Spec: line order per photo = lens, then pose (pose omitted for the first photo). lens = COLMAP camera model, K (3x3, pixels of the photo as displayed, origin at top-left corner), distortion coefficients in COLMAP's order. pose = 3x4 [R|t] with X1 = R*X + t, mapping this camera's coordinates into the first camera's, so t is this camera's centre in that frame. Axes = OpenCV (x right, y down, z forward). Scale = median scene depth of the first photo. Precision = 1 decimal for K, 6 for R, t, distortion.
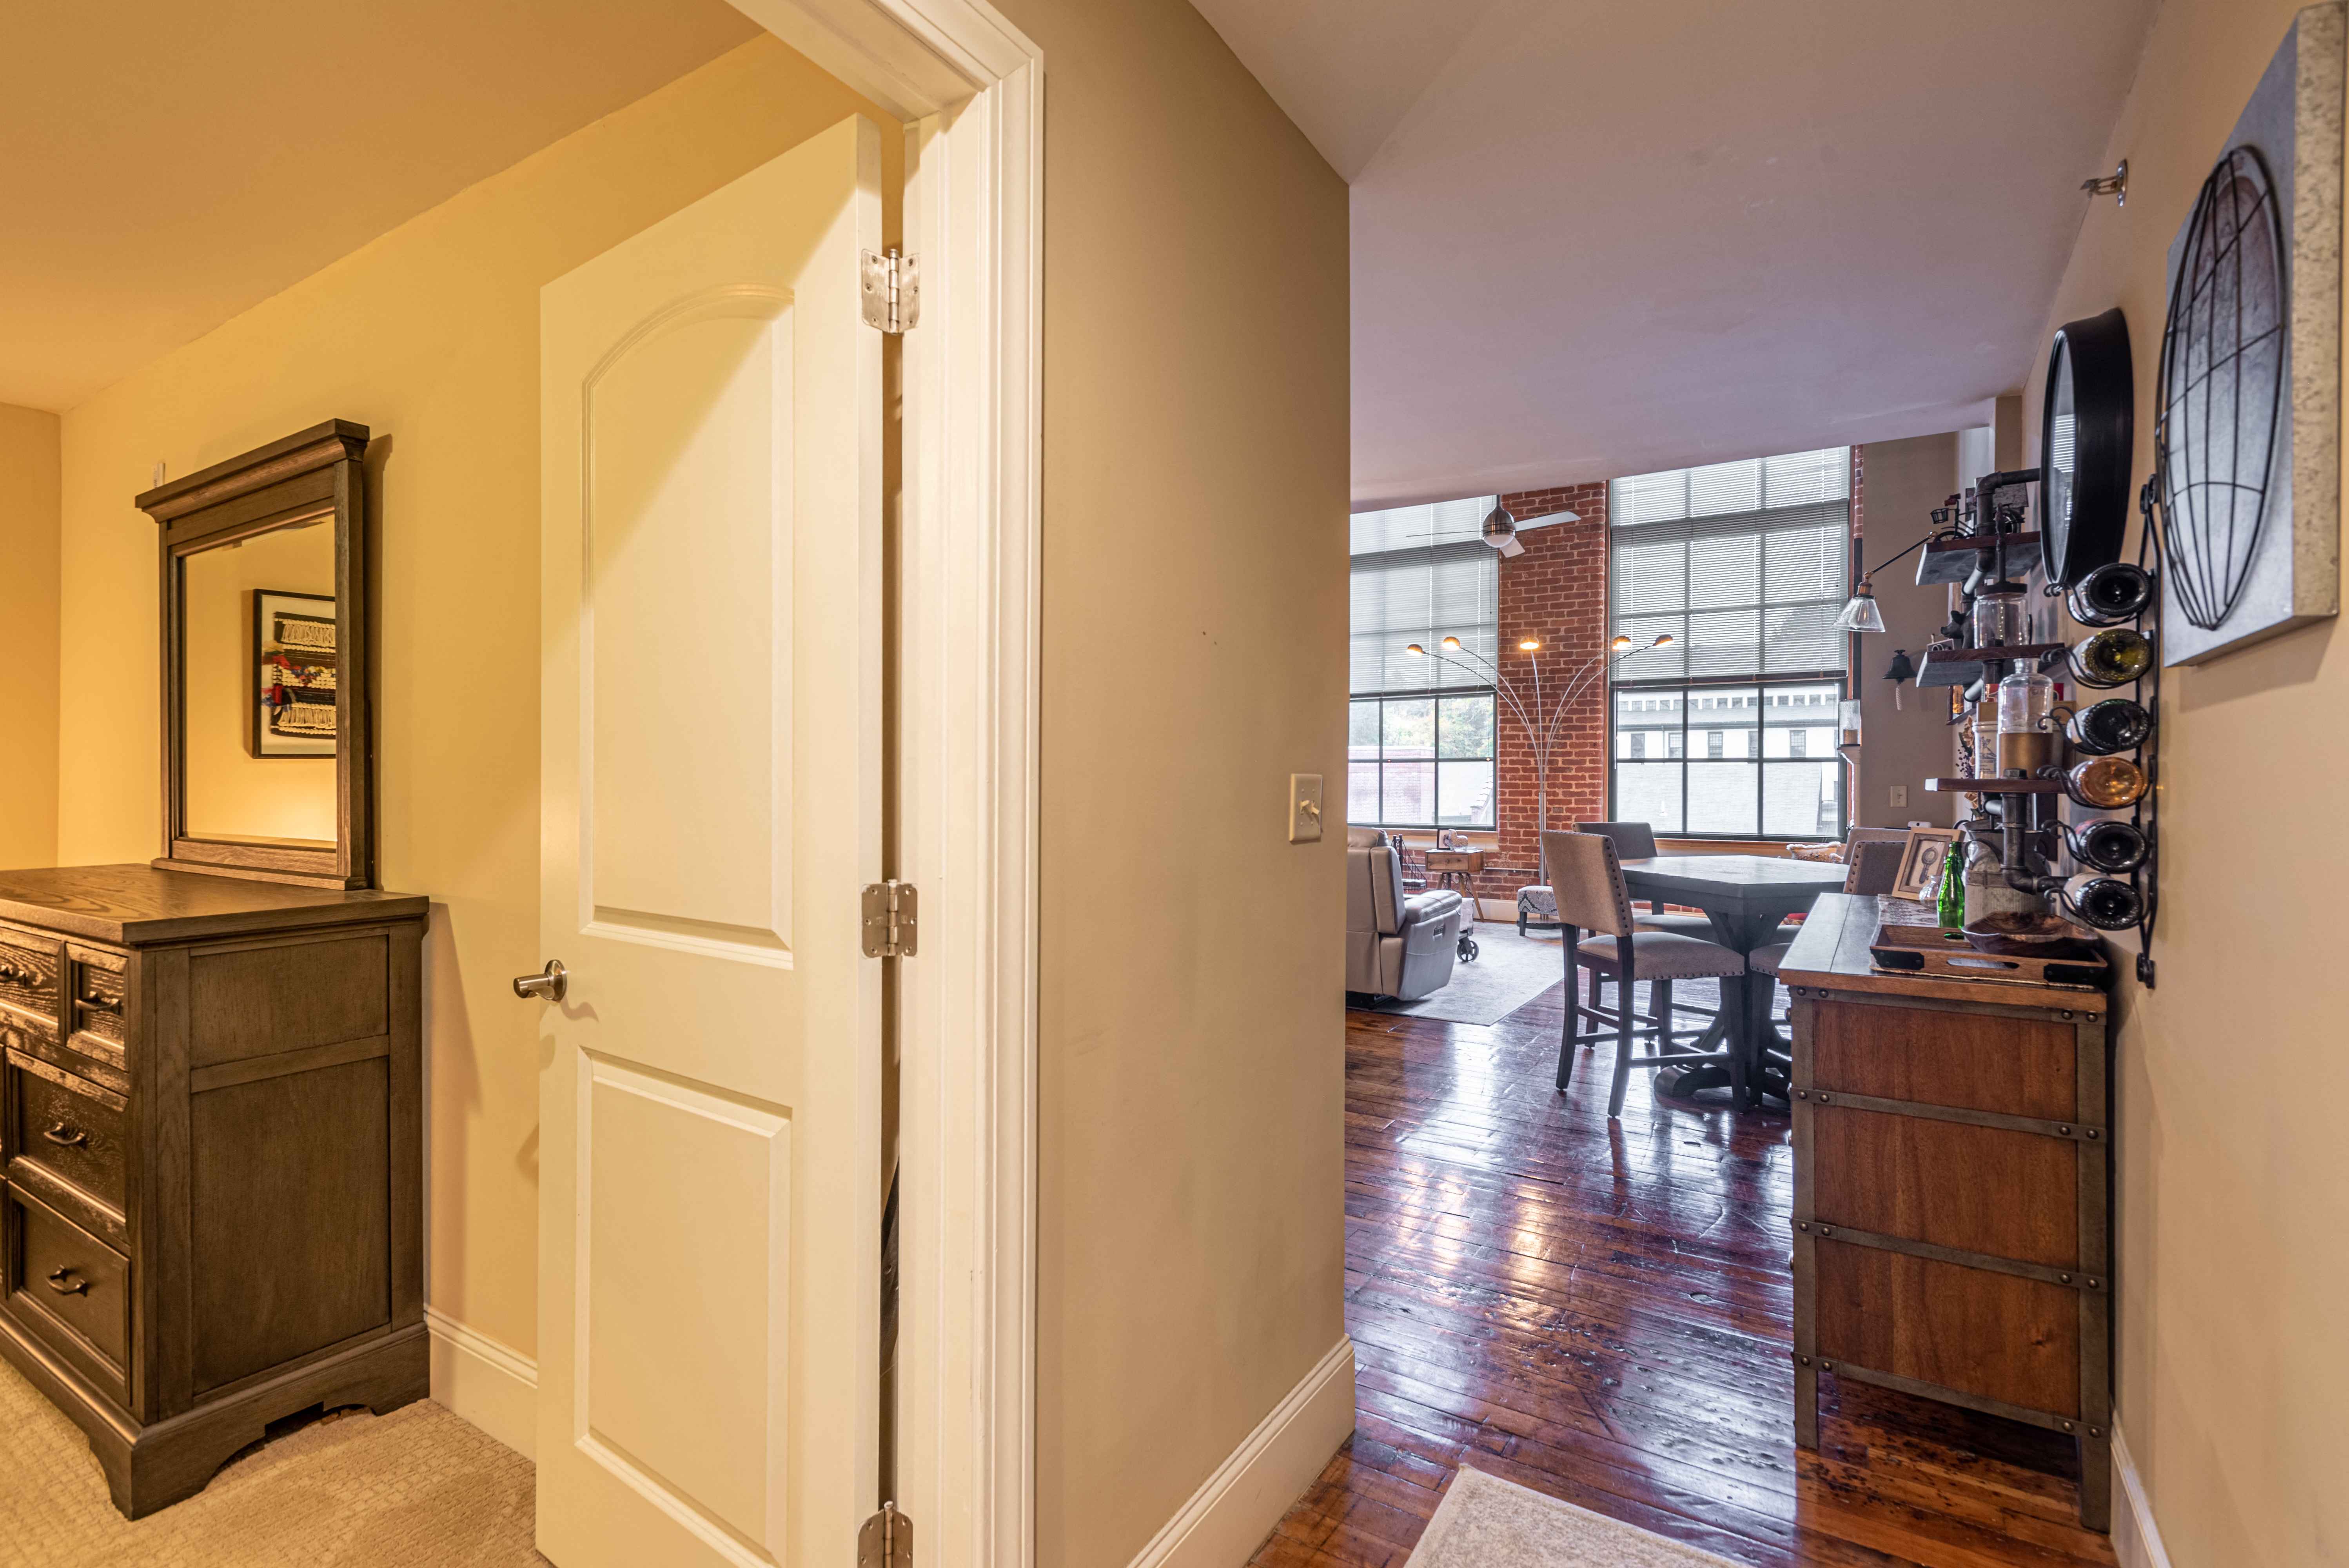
lens RADIAL K [[1102.0, 0, 1174.5], [0, 1102.0, 784.0], [0, 0, 1]] dist [0.018963, -0.008189]
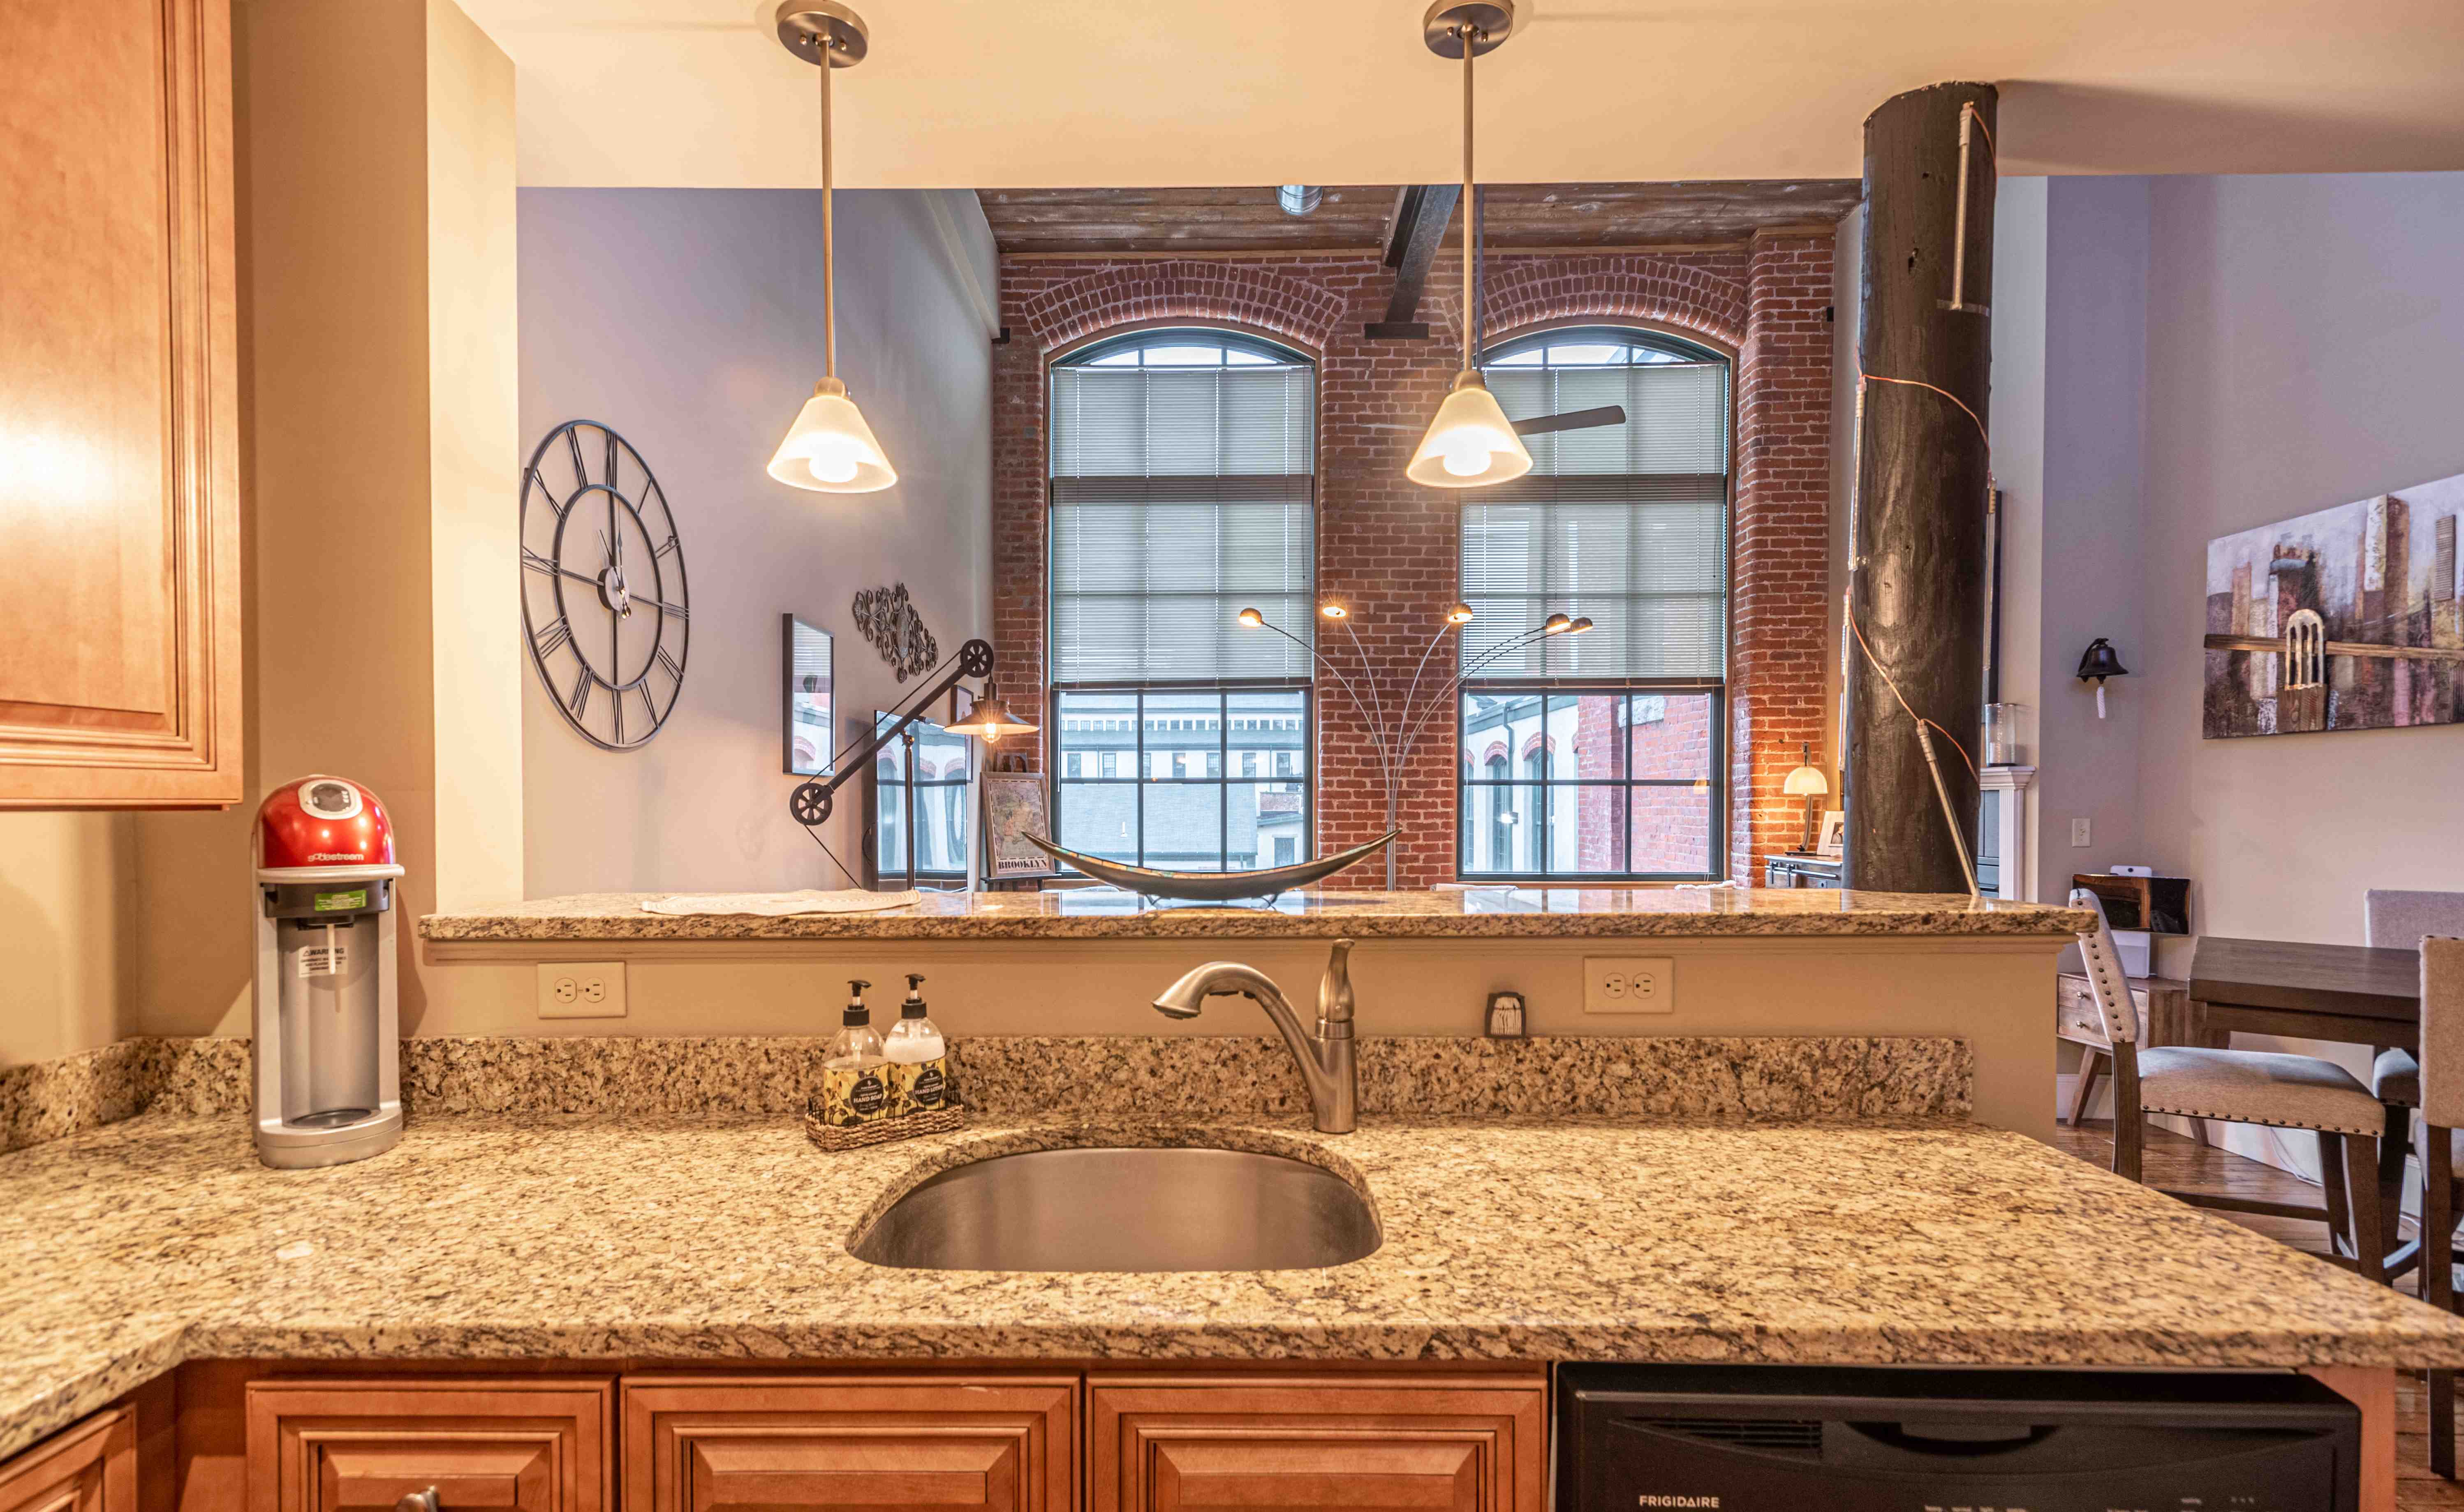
lens RADIAL K [[1151.2, 0, 1214.8], [0, 1151.2, 821.4], [0, 0, 1]] dist [0.012134, 0.000312]
pose [[0.849951, -0.013368, 0.526692, -0.172366], [0.005532, 0.999849, 0.016449, -0.008314], [-0.526832, -0.011068, 0.849897, 0.409839]]
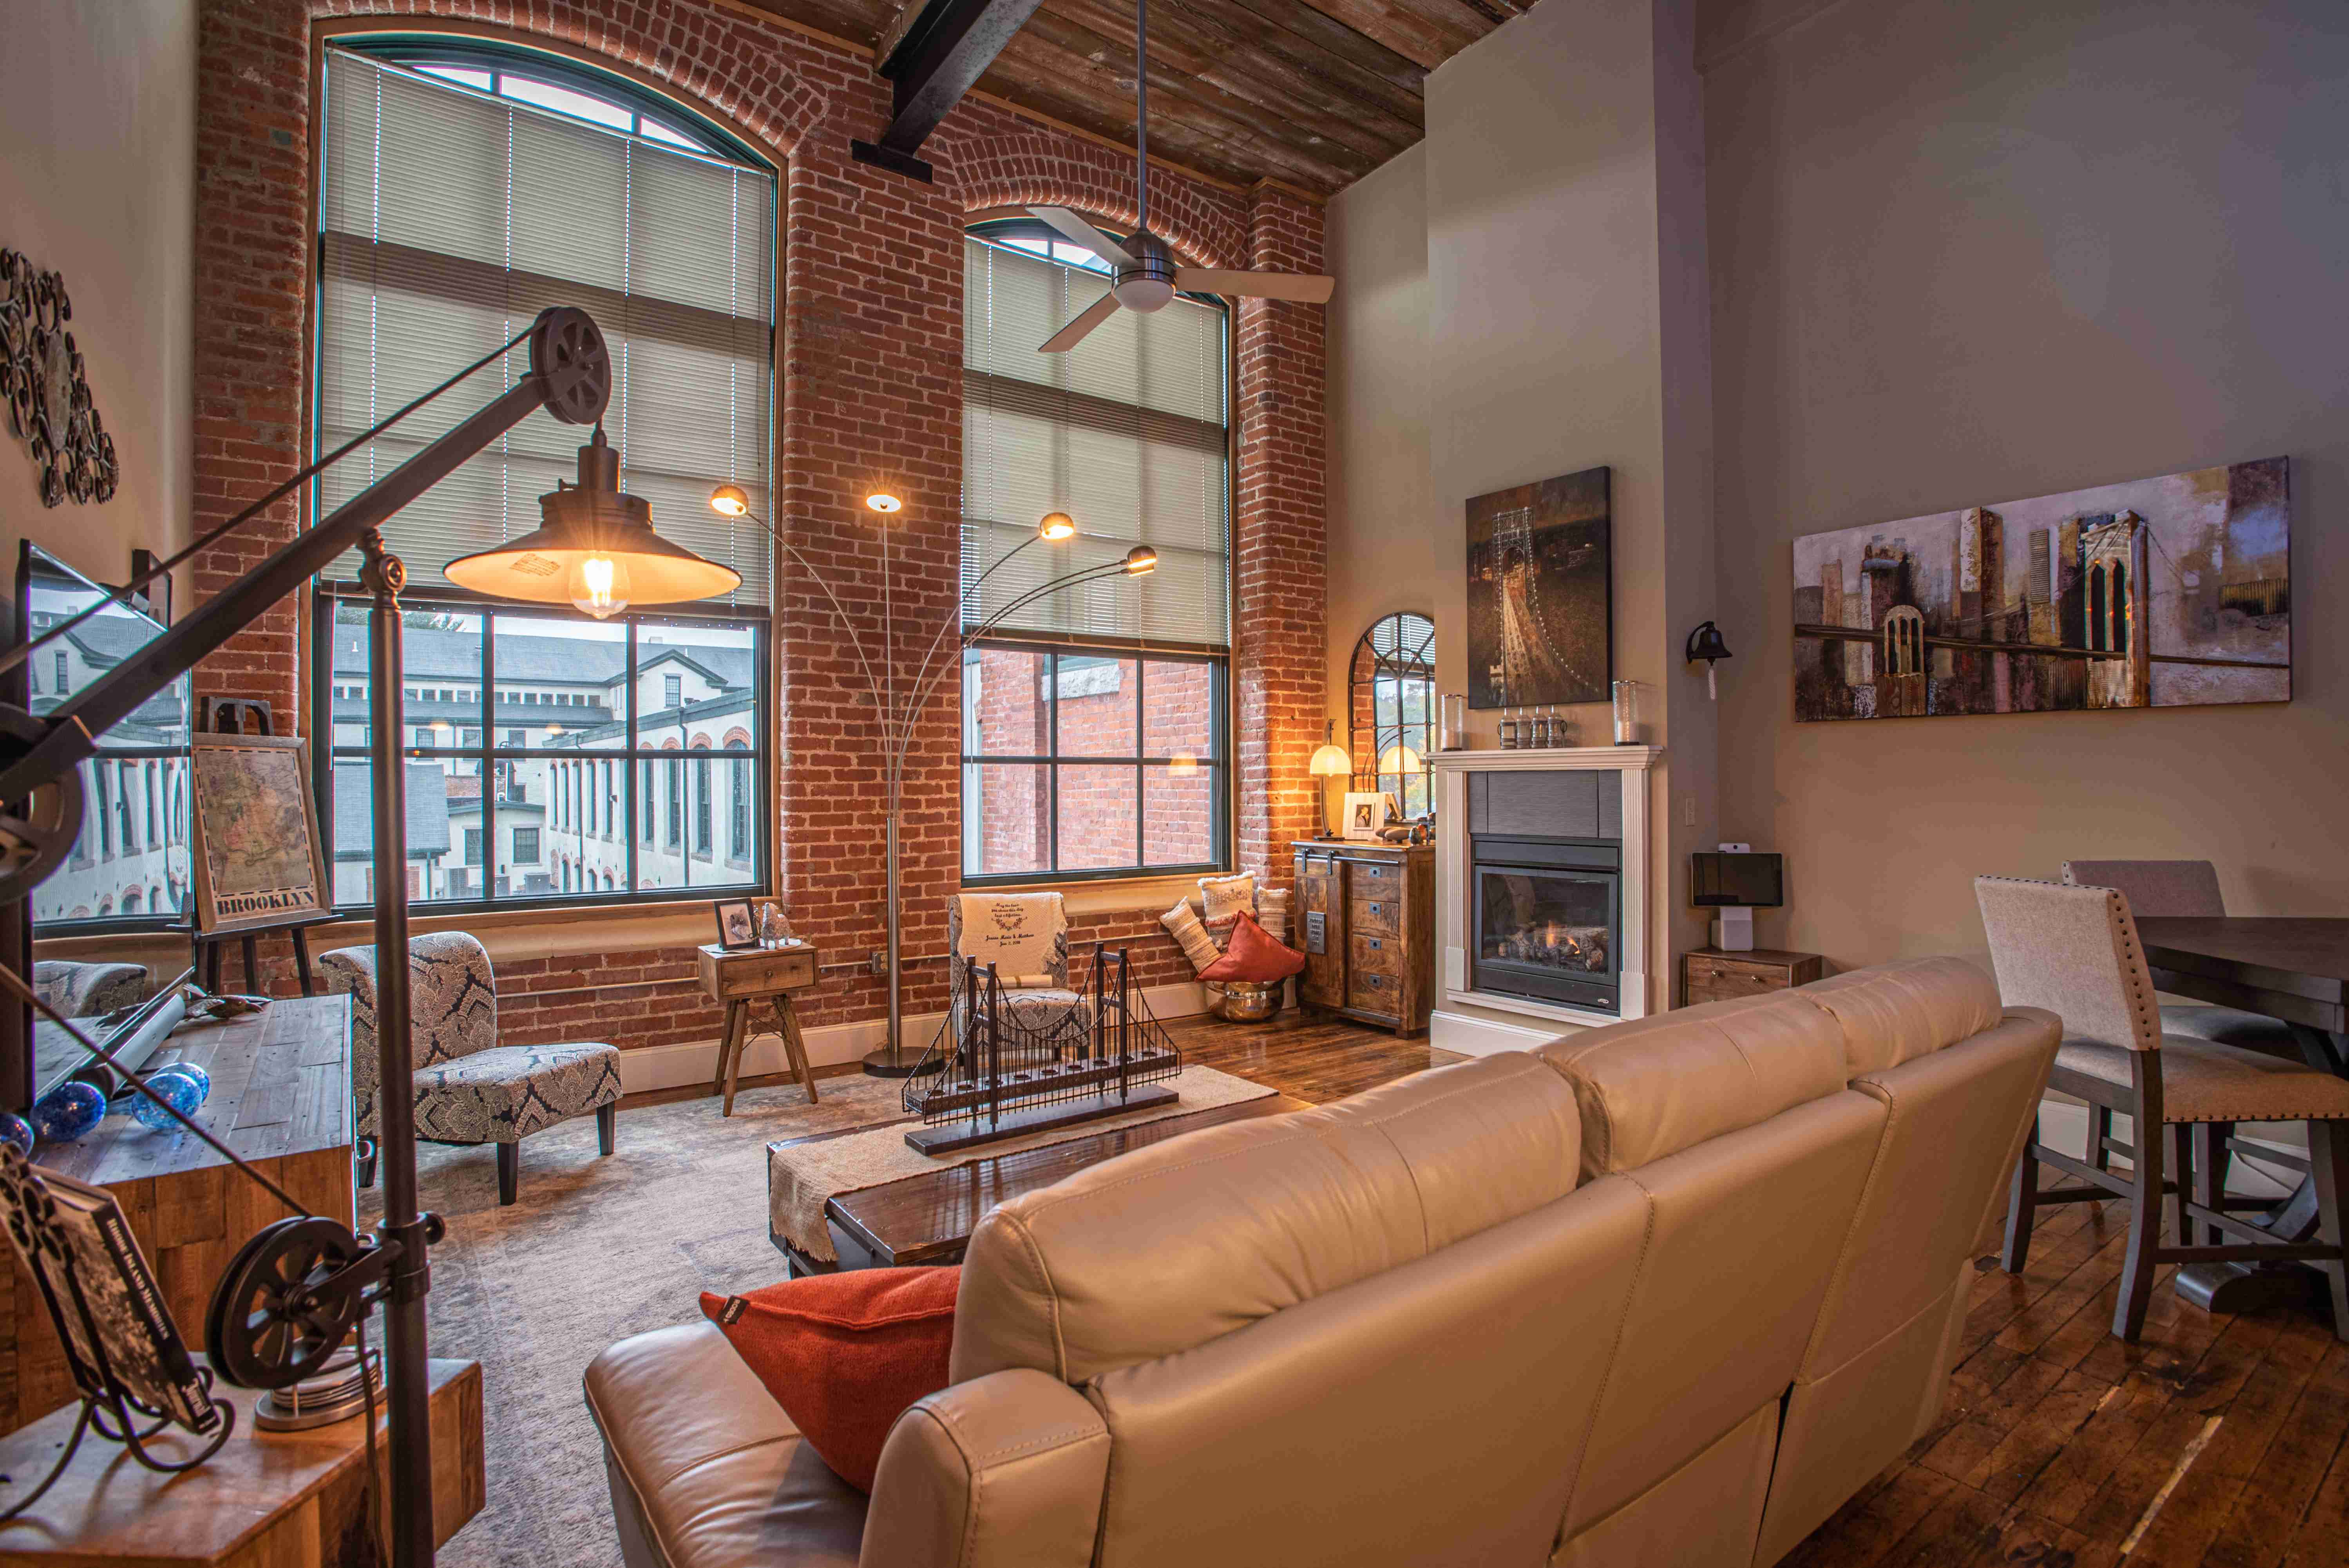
lens RADIAL K [[1143.9, 0, 1182.2], [0, 1143.9, 780.9], [0, 0, 1]] dist [-0.077245, 0.035359]
pose [[0.364987, -0.004300, 0.931003, -0.130735], [0.009736, 0.999952, 0.000802, -0.009138], [-0.930962, 0.008772, 0.365012, 0.669535]]
